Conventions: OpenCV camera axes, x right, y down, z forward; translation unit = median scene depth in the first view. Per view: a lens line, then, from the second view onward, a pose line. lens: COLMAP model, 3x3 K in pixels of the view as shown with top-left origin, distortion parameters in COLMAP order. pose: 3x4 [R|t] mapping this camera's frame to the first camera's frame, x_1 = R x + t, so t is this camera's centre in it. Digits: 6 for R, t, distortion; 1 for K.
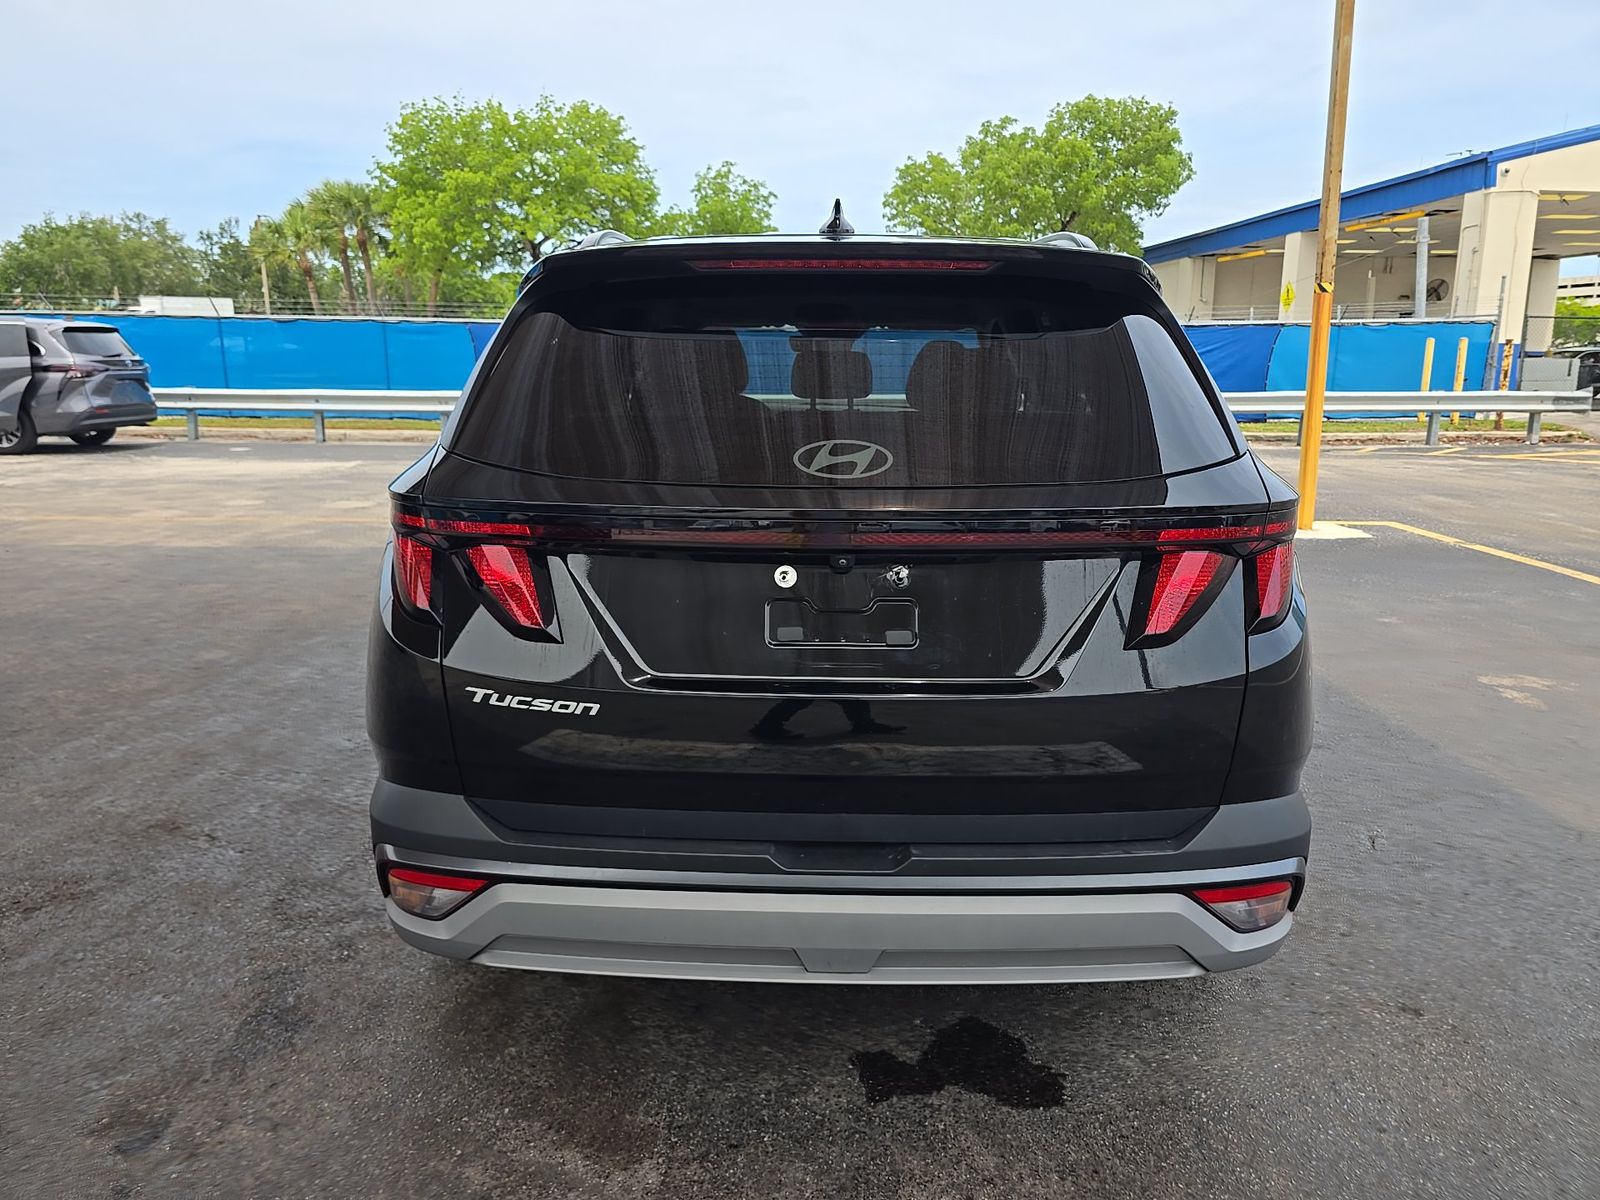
lens RADIAL K [[1084.8, 0, 800.7], [0, 1084.8, 606.9], [0, 0, 1]] dist [0.019328, -0.026271]
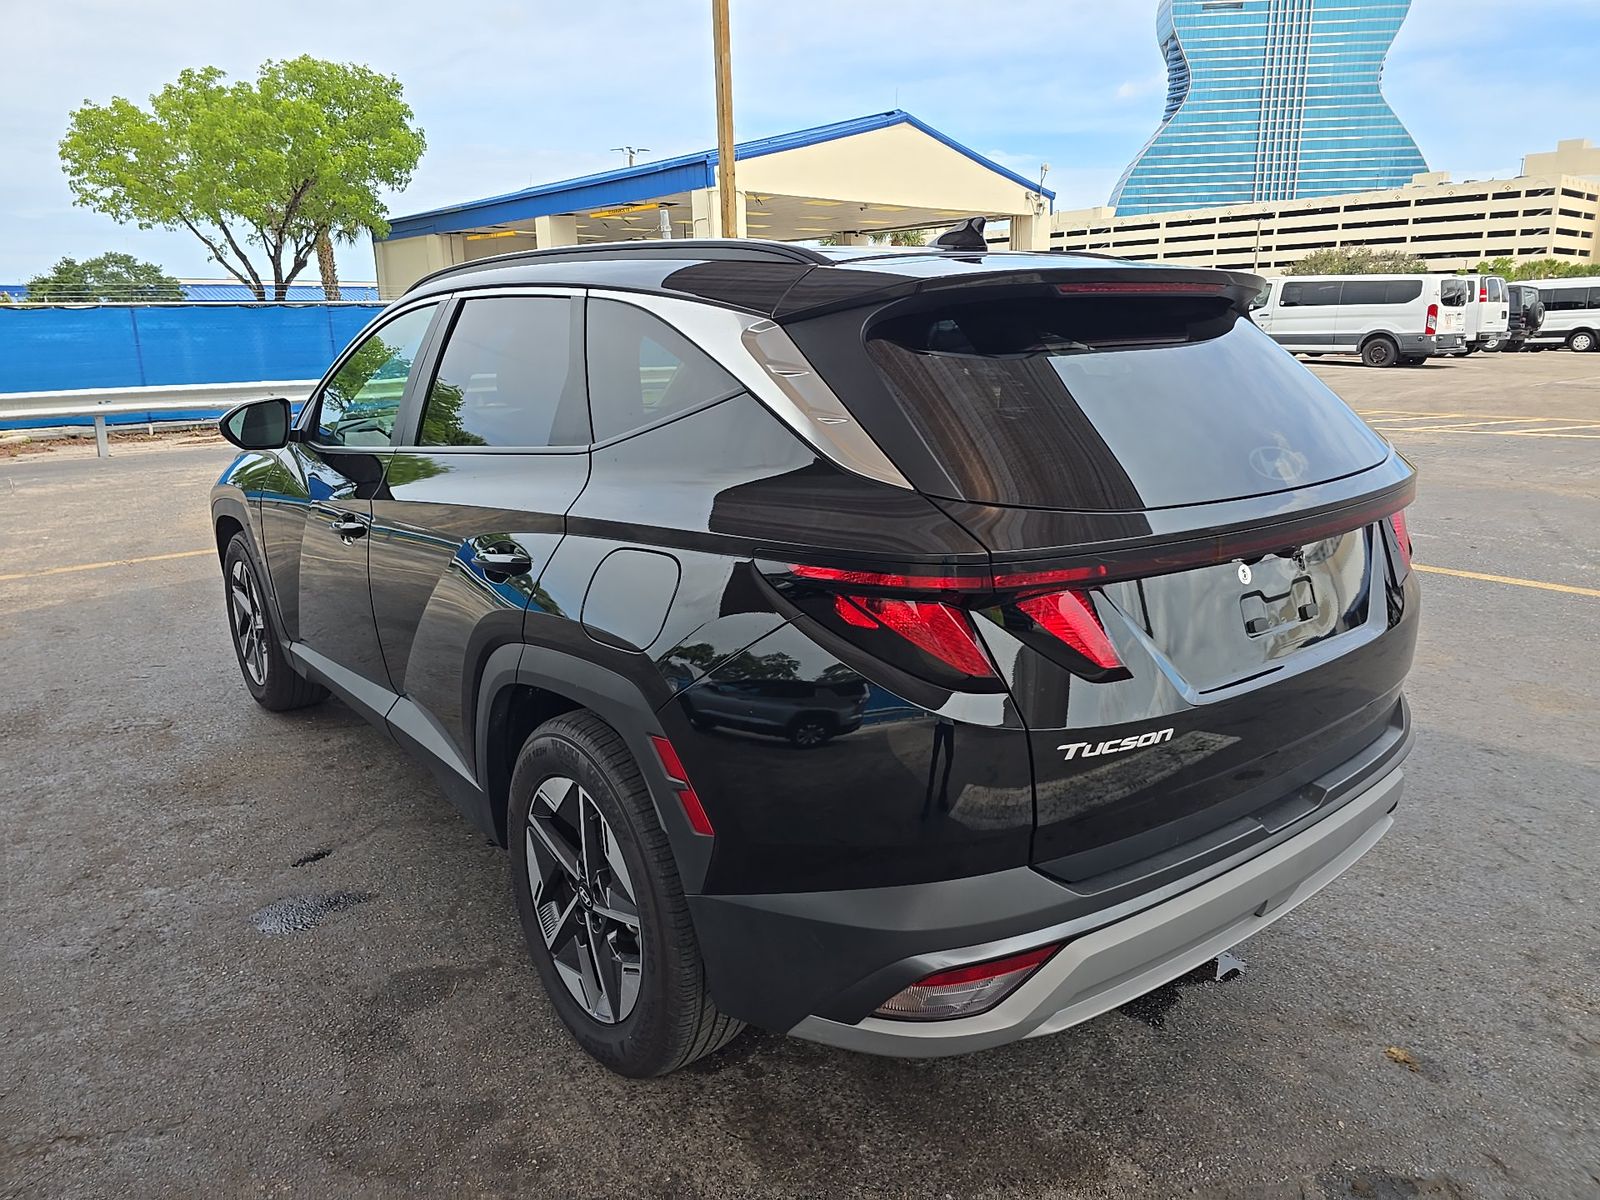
lens RADIAL K [[1084.8, 0, 794.1], [0, 1084.8, 596.8], [0, 0, 1]] dist [0.019328, -0.026271]
pose [[0.770226, -0.167220, 0.615459, -0.063483], [0.158281, 0.984943, 0.069526, -0.009525], [-0.617818, 0.043865, 0.785097, 0.023975]]
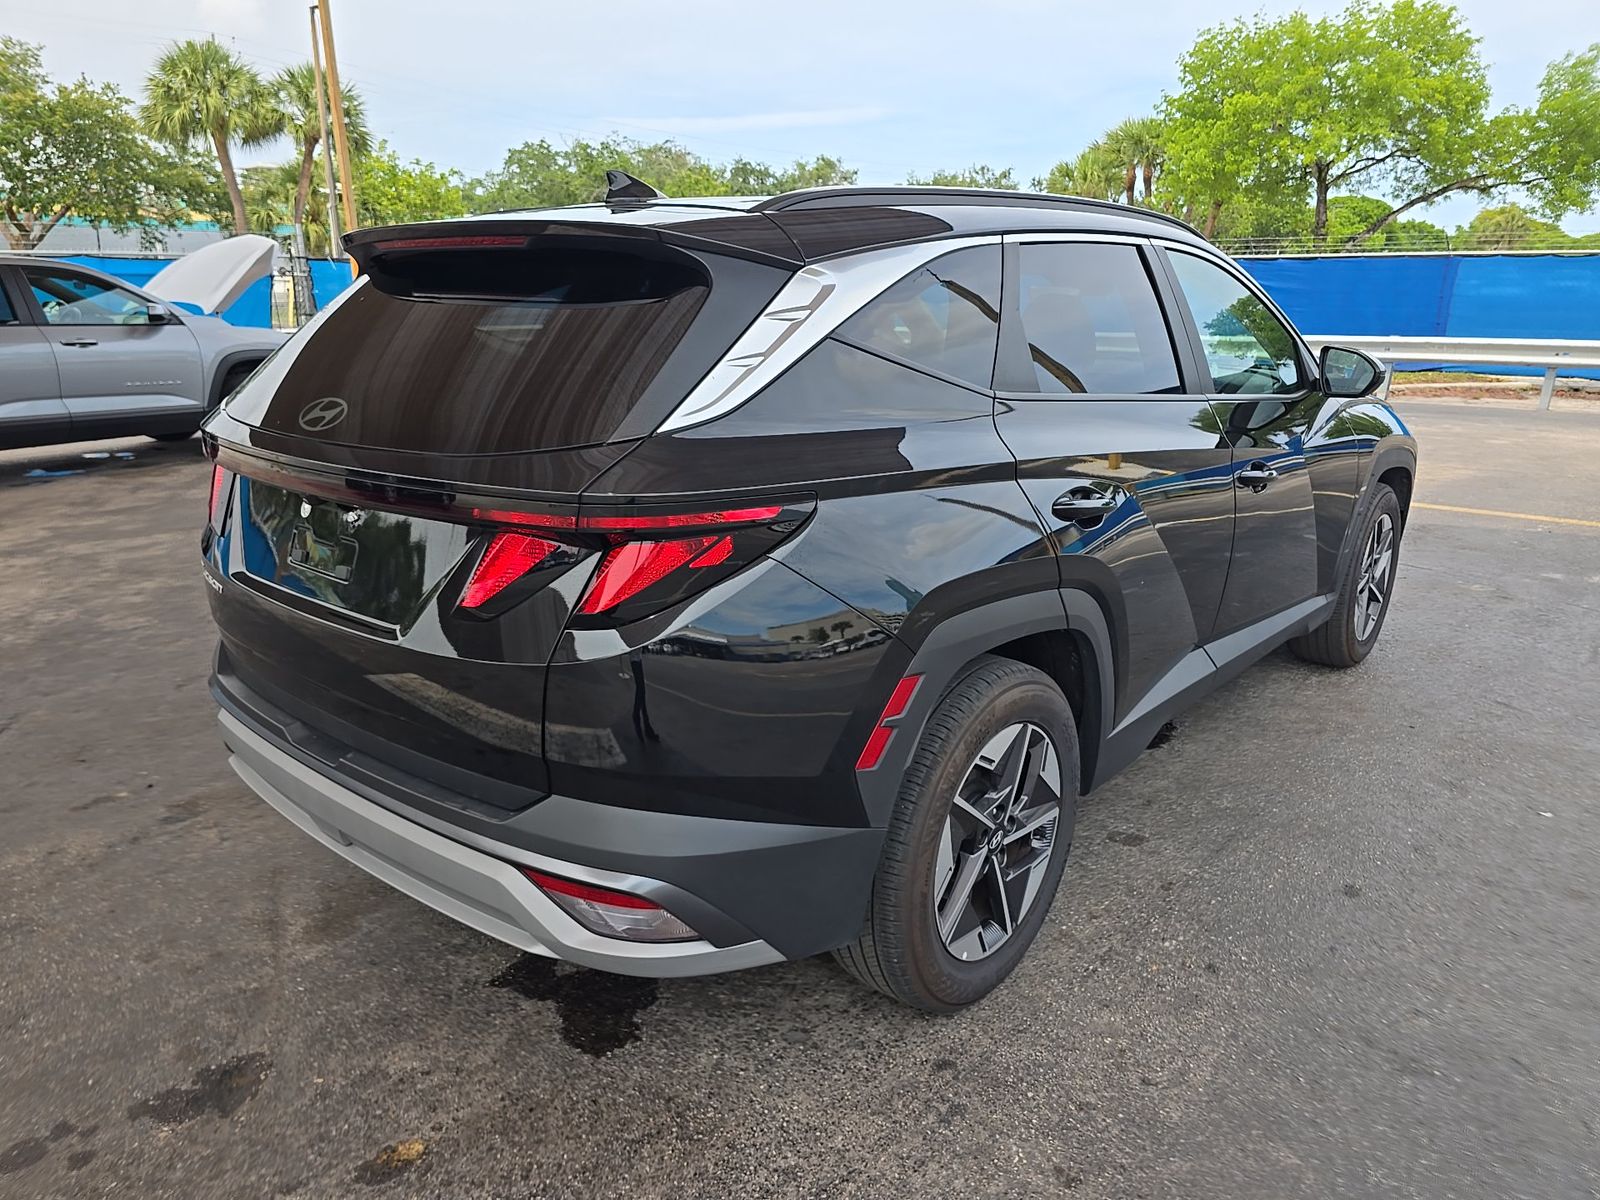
lens RADIAL K [[1084.8, 0, 792.6], [0, 1084.8, 601.2], [0, 0, 1]] dist [0.019328, -0.026271]
pose [[0.763584, 0.169206, -0.623144, 0.065166], [-0.137086, 0.985536, 0.099627, -0.006650], [0.630989, 0.009351, 0.775735, 0.021329]]
